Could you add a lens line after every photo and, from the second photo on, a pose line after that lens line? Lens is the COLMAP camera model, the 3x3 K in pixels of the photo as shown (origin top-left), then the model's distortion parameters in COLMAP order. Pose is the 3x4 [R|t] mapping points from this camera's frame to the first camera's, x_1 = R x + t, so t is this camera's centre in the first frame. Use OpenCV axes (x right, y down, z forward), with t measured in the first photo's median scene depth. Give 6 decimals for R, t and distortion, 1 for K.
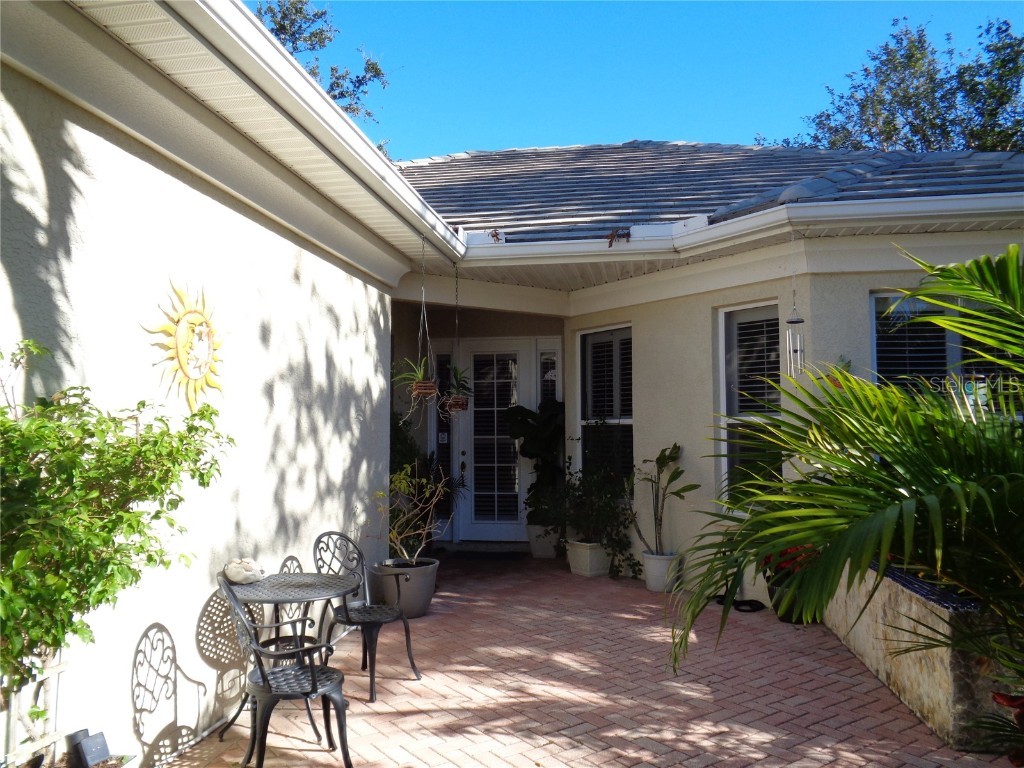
lens RADIAL K [[769.0, 0, 508.5], [0, 769.0, 390.2], [0, 0, 1]] dist [0.004066, 0.000036]
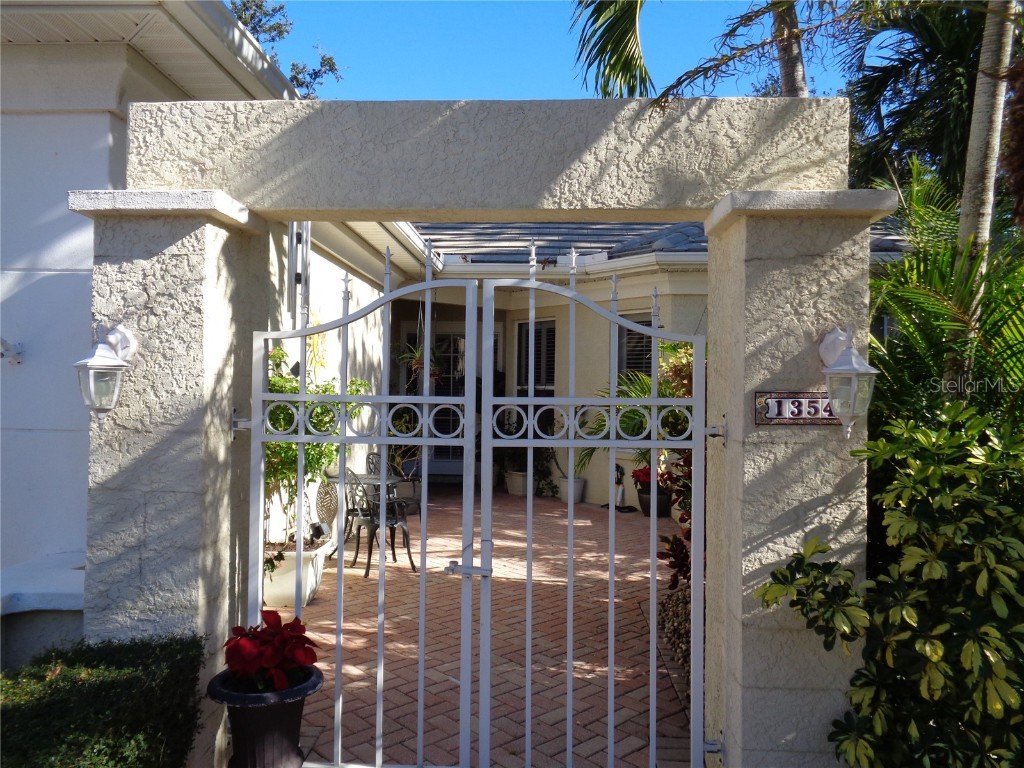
lens RADIAL K [[768.8, 0, 512.0], [0, 768.8, 384.0], [0, 0, 1]] dist [0.001714, 0.001039]
pose [[0.993571, 0.017834, 0.111794, -0.087269], [-0.022754, 0.998820, 0.042894, -0.028934], [-0.110898, -0.045162, 0.992805, -0.464153]]
